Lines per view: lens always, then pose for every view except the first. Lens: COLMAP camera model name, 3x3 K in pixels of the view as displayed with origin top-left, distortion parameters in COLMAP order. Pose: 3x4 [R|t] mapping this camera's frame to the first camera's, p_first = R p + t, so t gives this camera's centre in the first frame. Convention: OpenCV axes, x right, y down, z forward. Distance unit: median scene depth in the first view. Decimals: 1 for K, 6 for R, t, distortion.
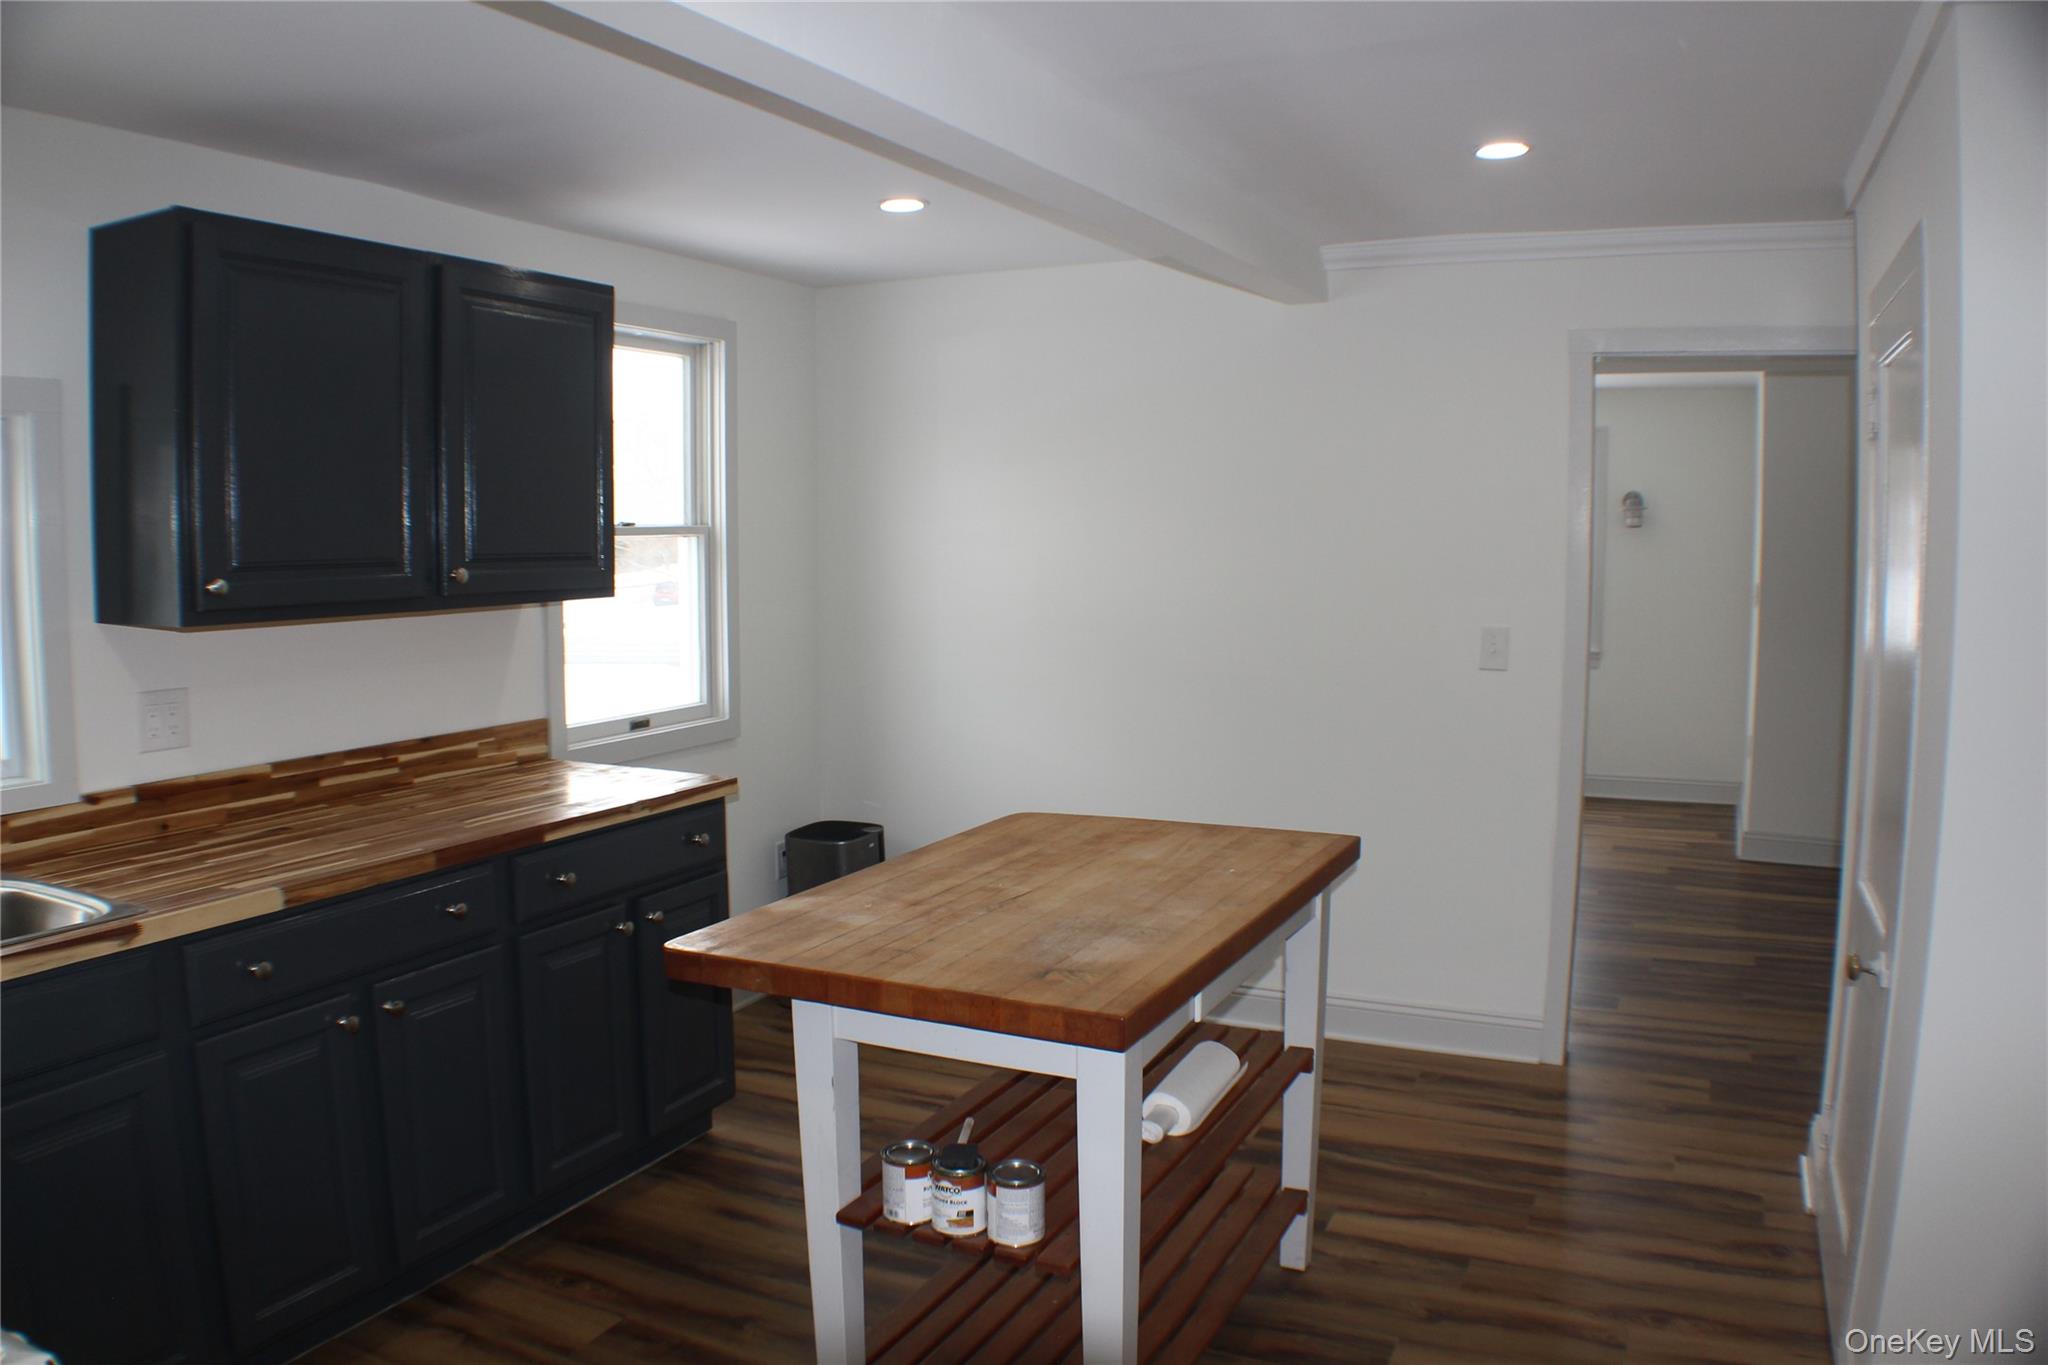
lens RADIAL K [[1475.6, 0, 1009.6], [0, 1475.6, 685.7], [0, 0, 1]] dist [-0.218158, 0.073754]
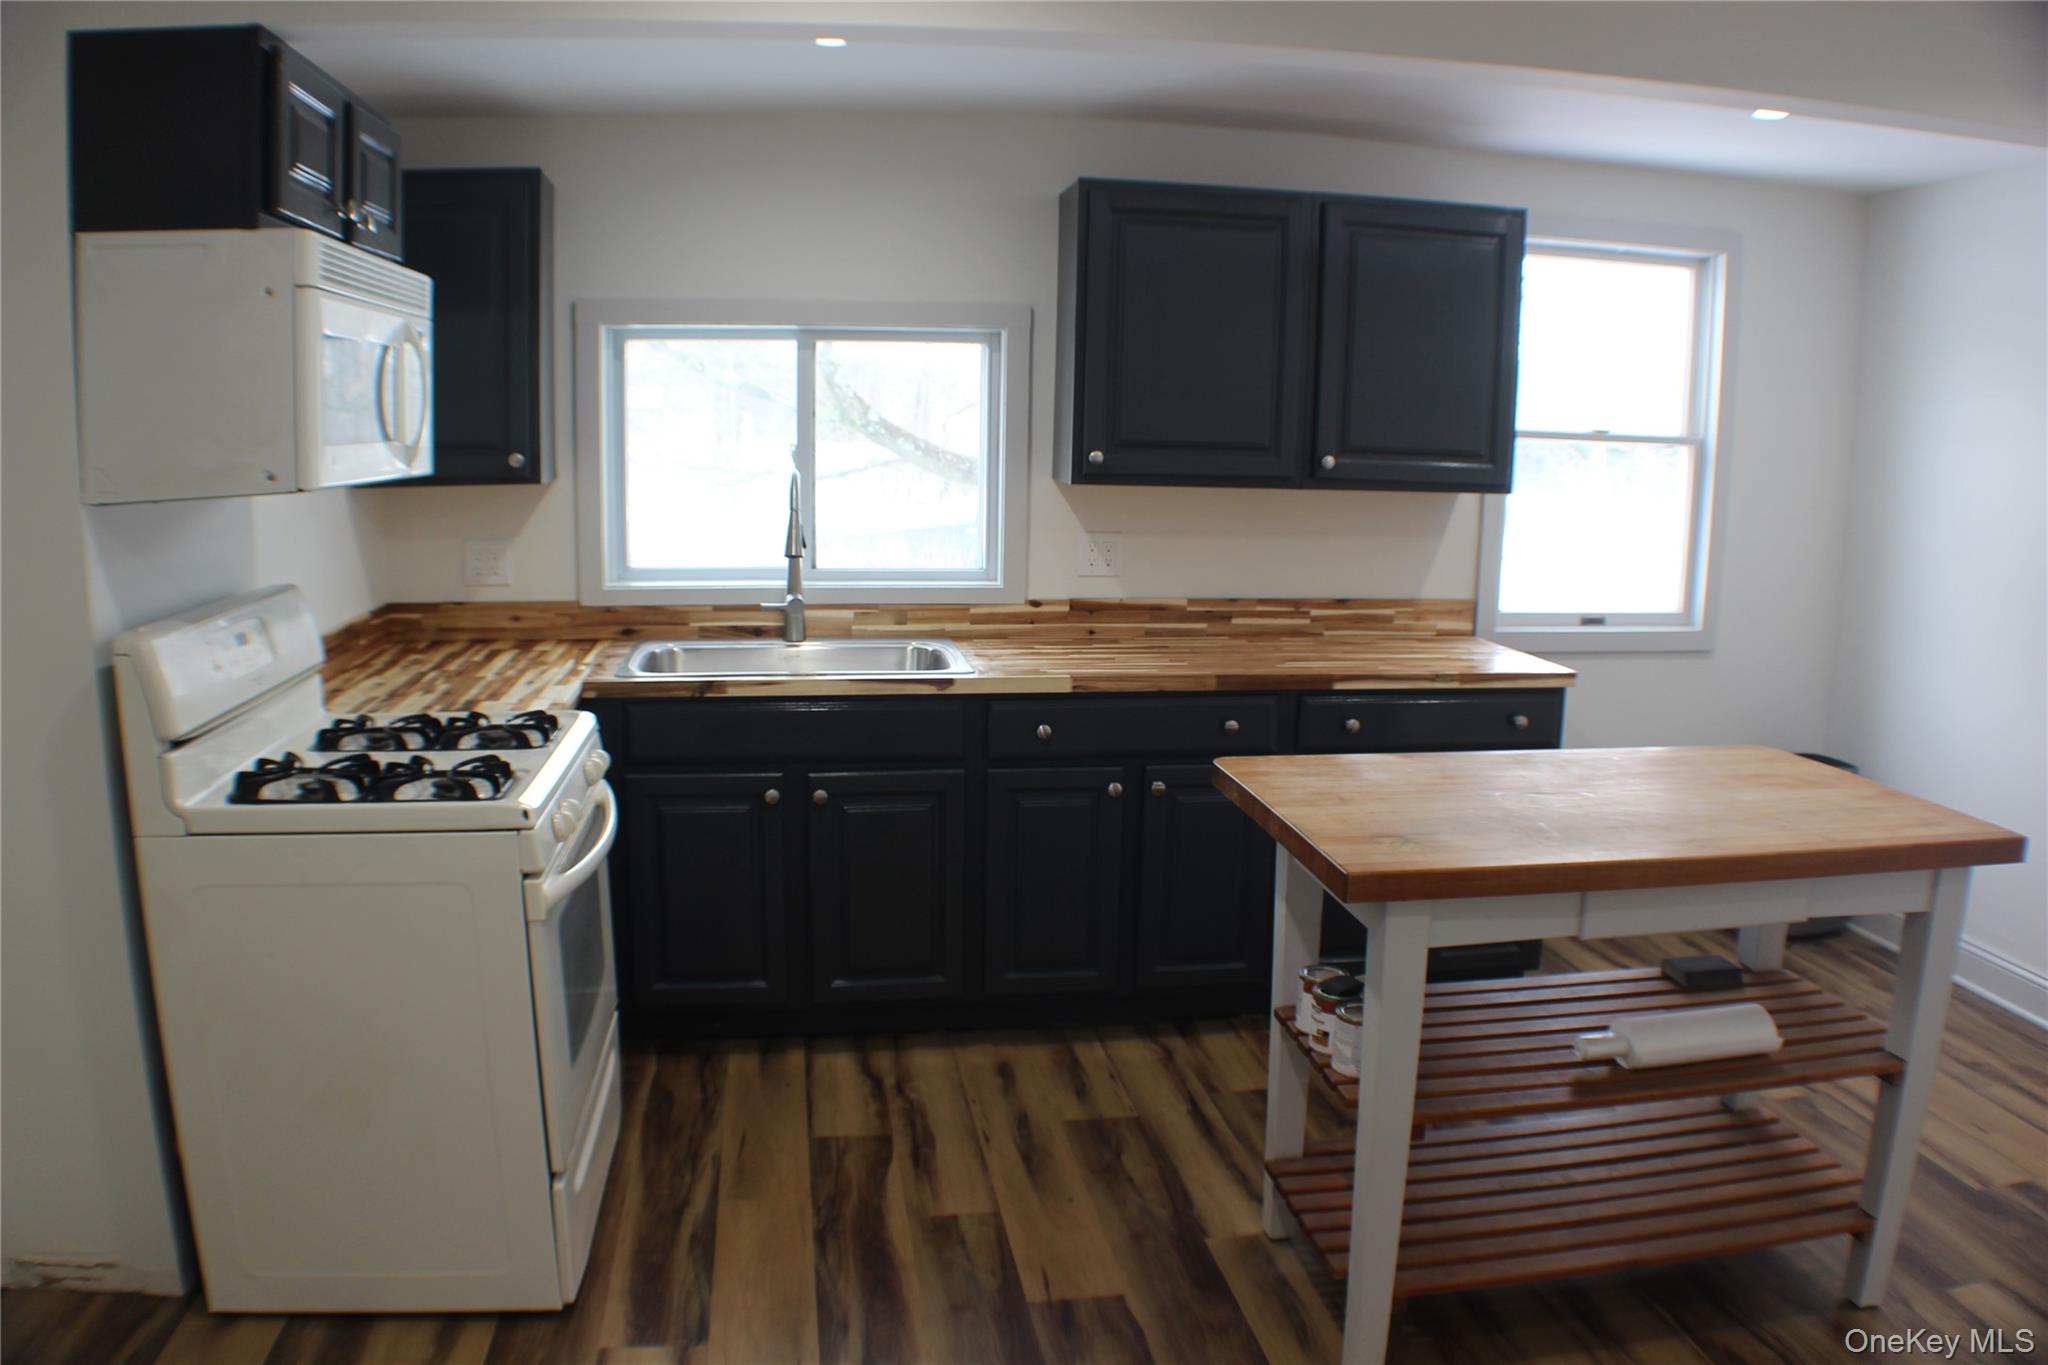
lens RADIAL K [[1475.6, 0, 1009.6], [0, 1475.6, 685.7], [0, 0, 1]] dist [-0.218158, 0.073754]
pose [[0.561010, 0.159259, -0.812345, 0.468433], [-0.101009, 0.987156, 0.123773, -0.015729], [0.821623, 0.012616, 0.569891, 0.080650]]
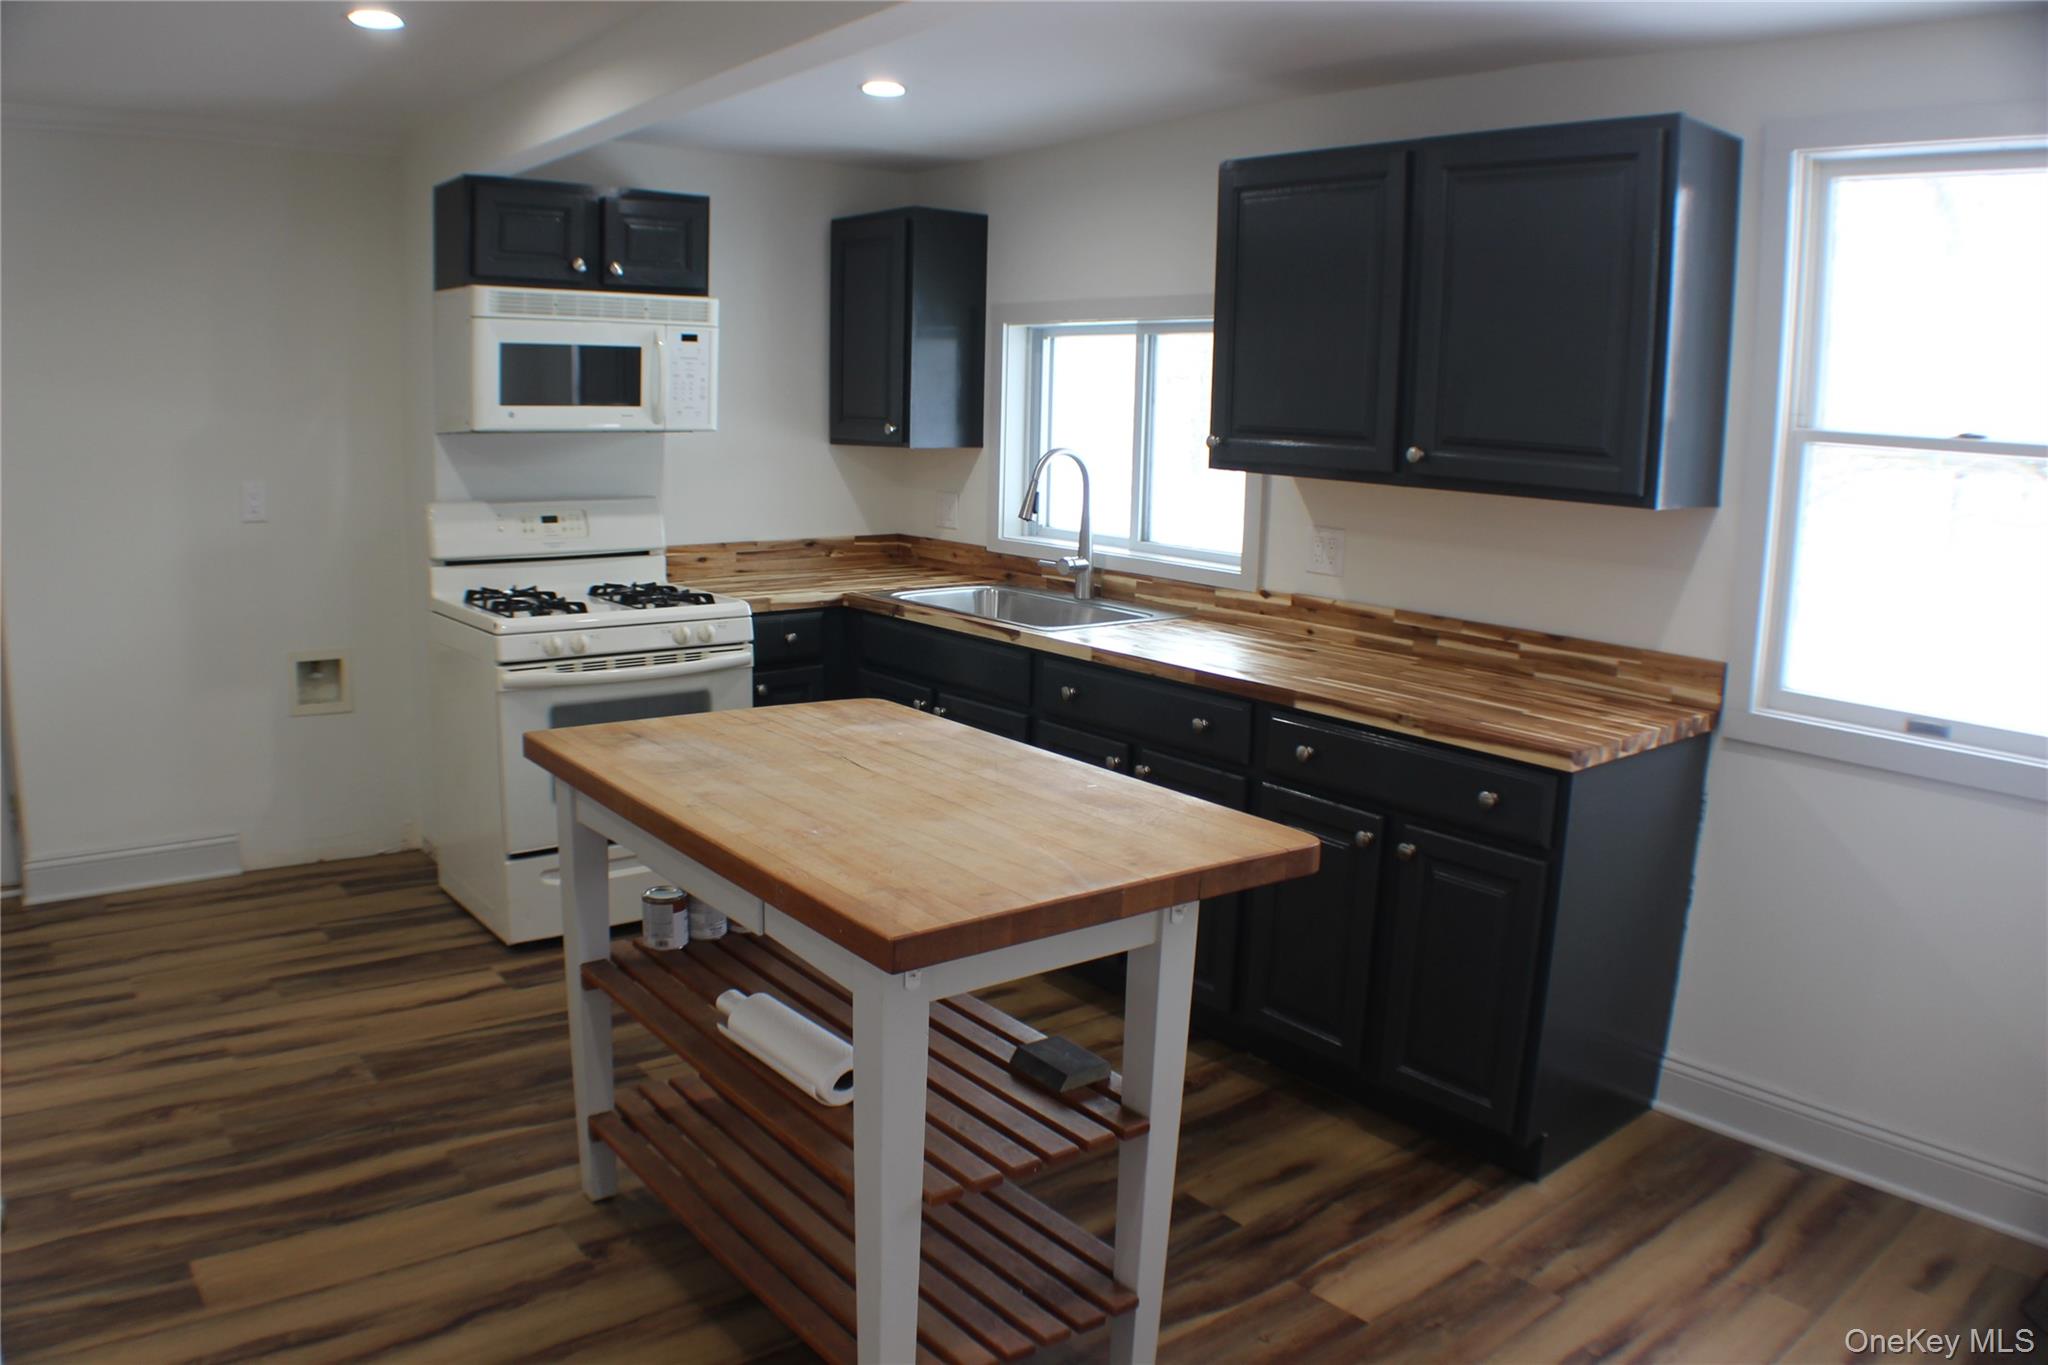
lens RADIAL K [[1475.6, 0, 1009.6], [0, 1475.6, 685.7], [0, 0, 1]] dist [-0.218158, 0.073754]
pose [[-0.433457, 0.160628, -0.886743, 0.644221], [-0.116312, 0.965784, 0.231802, -0.117490], [0.893637, 0.203615, -0.399943, 1.133707]]
